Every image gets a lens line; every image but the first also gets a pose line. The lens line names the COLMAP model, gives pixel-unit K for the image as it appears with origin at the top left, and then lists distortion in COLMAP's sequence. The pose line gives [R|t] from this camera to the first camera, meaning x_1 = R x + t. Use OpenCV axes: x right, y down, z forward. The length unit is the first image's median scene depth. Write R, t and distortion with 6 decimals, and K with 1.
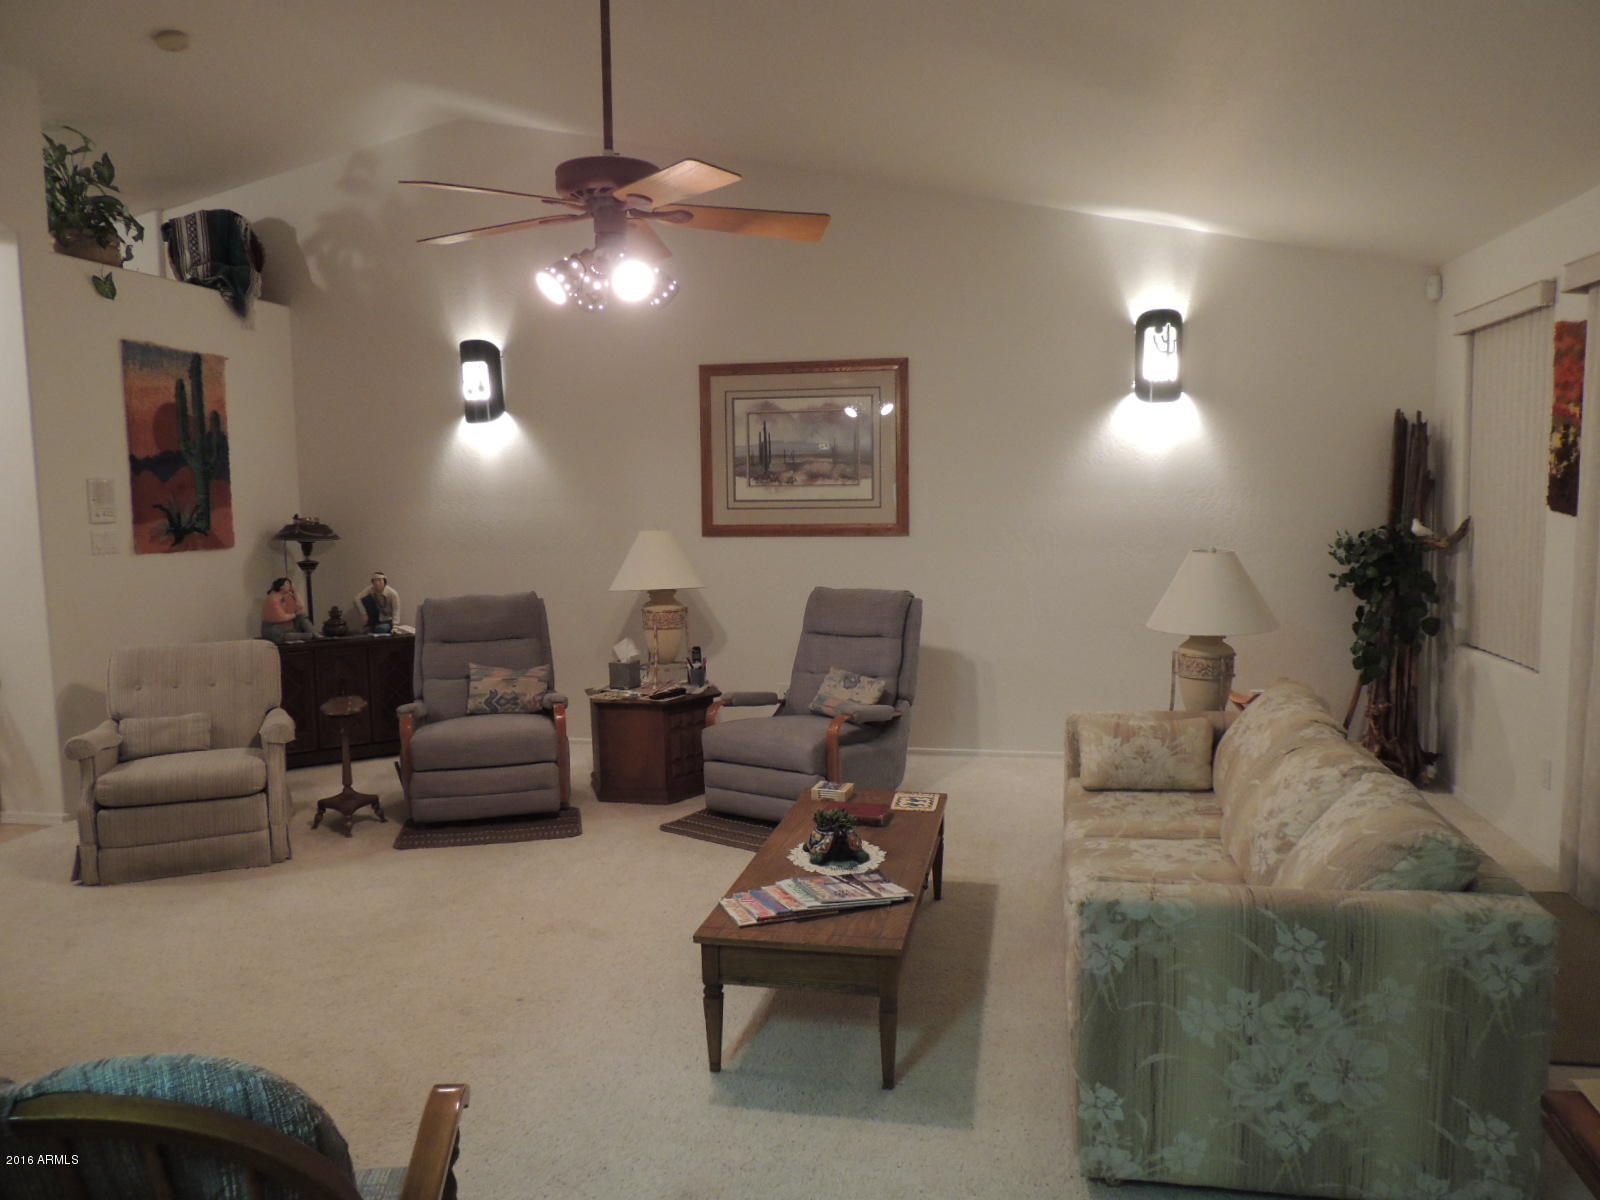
lens RADIAL K [[1156.6, 0, 800.0], [0, 1156.6, 604.4], [0, 0, 1]] dist [-0.014831, 0.002516]
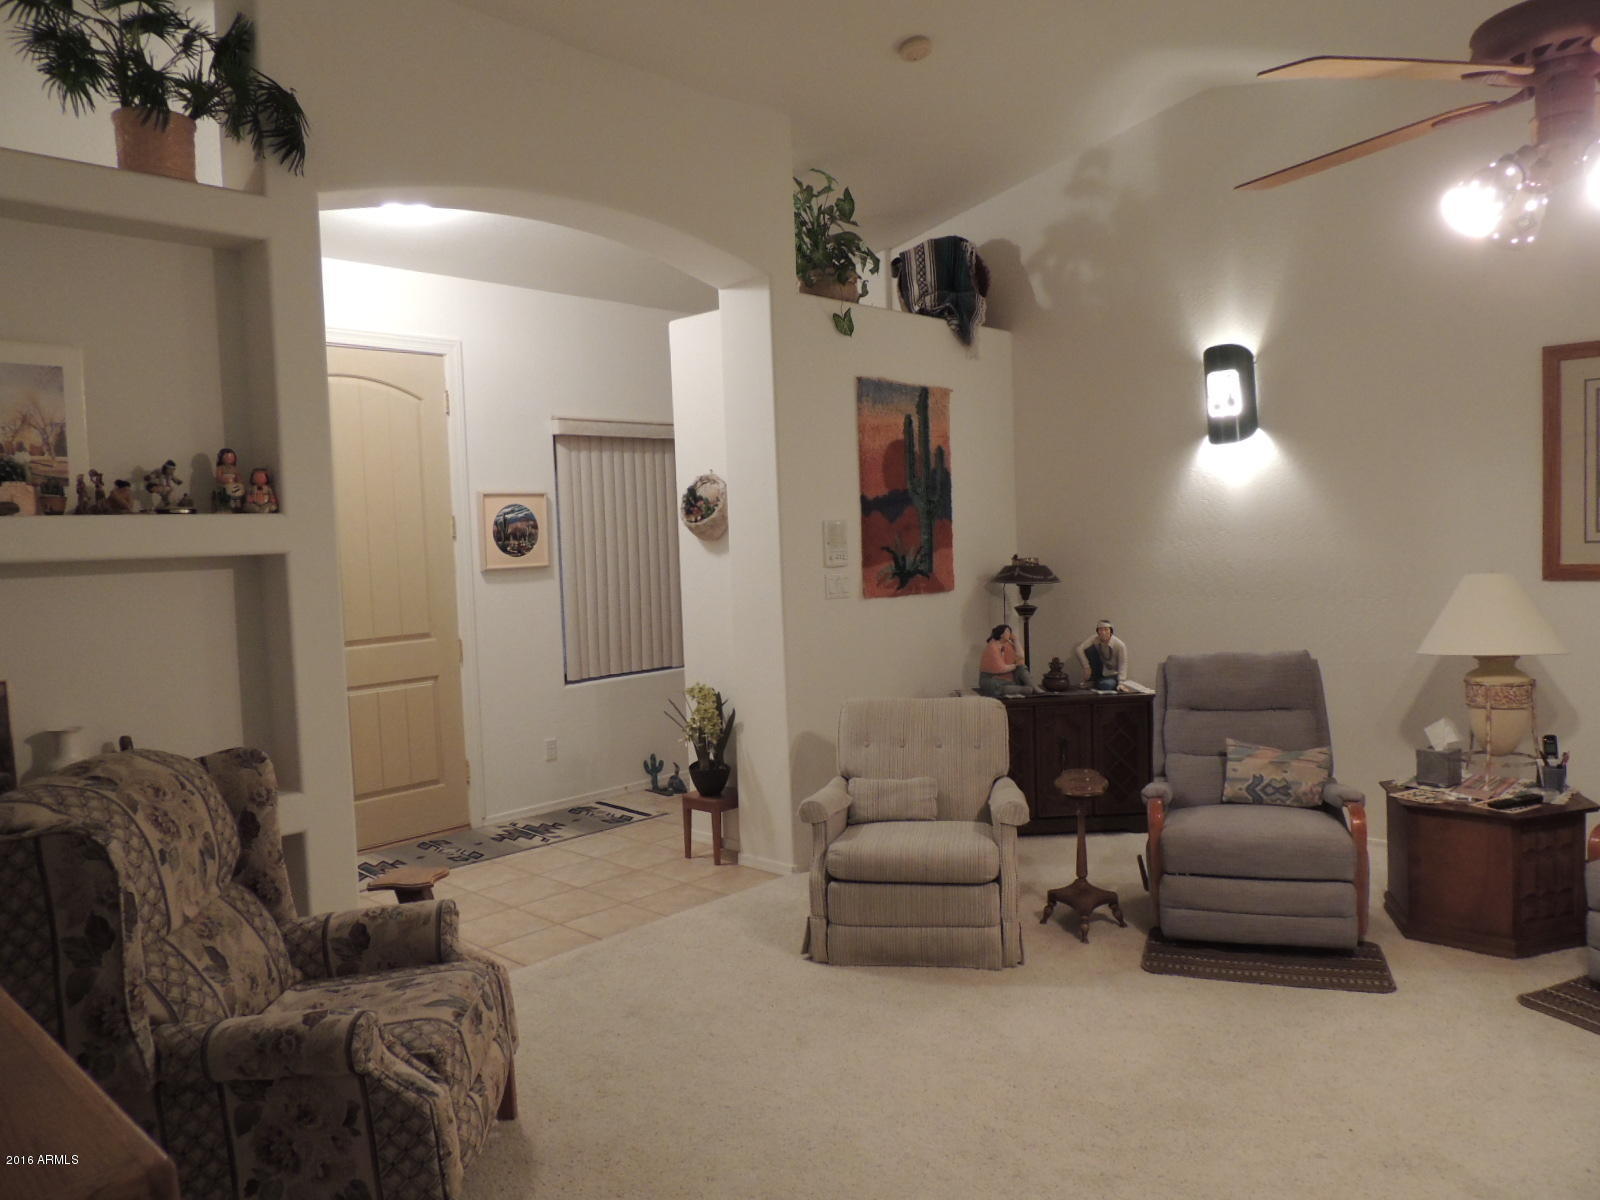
lens RADIAL K [[1156.6, 0, 800.0], [0, 1156.6, 604.4], [0, 0, 1]] dist [-0.014831, 0.002516]
pose [[0.848921, 0.013092, -0.528358, -0.113863], [-0.028266, 0.999387, -0.020652, -0.017445], [0.527764, 0.032466, 0.848771, 0.155055]]
